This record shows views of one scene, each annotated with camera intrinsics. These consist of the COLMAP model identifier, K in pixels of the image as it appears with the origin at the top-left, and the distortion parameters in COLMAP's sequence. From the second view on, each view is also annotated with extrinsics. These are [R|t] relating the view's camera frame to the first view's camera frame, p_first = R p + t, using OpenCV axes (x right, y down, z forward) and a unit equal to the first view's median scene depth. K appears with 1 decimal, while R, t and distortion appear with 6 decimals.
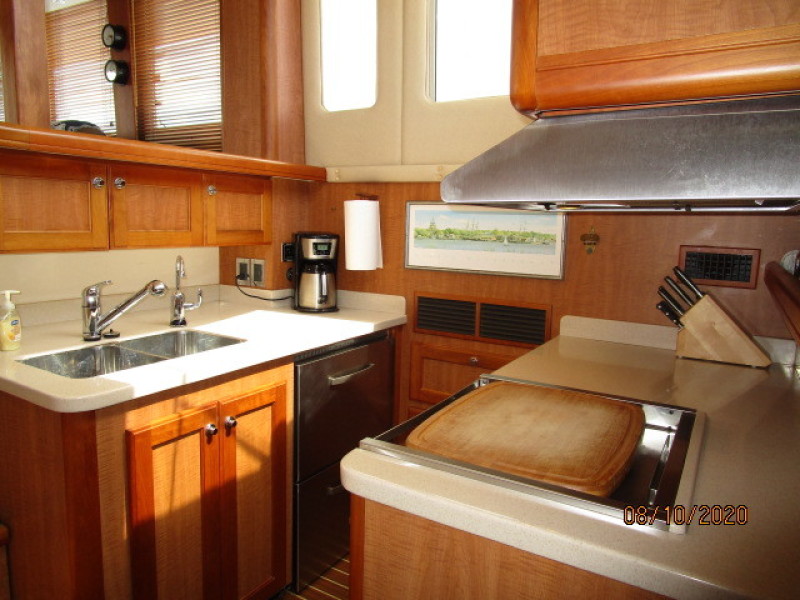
lens RADIAL K [[568.6, 0, 398.7], [0, 568.6, 299.9], [0, 0, 1]] dist [-0.012263, -0.006953]
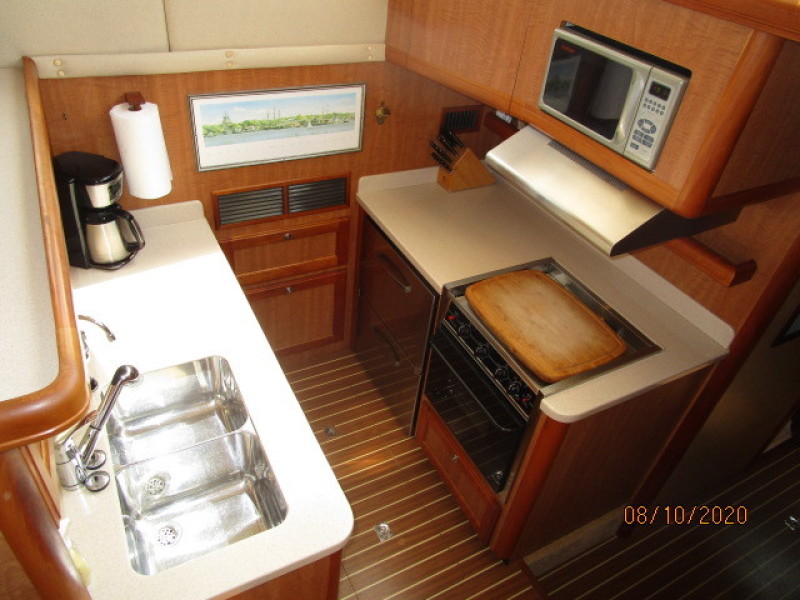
lens RADIAL K [[568.6, 0, 400.8], [0, 568.6, 297.3], [0, 0, 1]] dist [-0.012263, -0.006953]
pose [[0.501929, -0.519382, 0.691600, -0.563599], [0.032402, 0.810352, 0.585047, -0.419824], [-0.864302, -0.271243, 0.423568, 0.324211]]
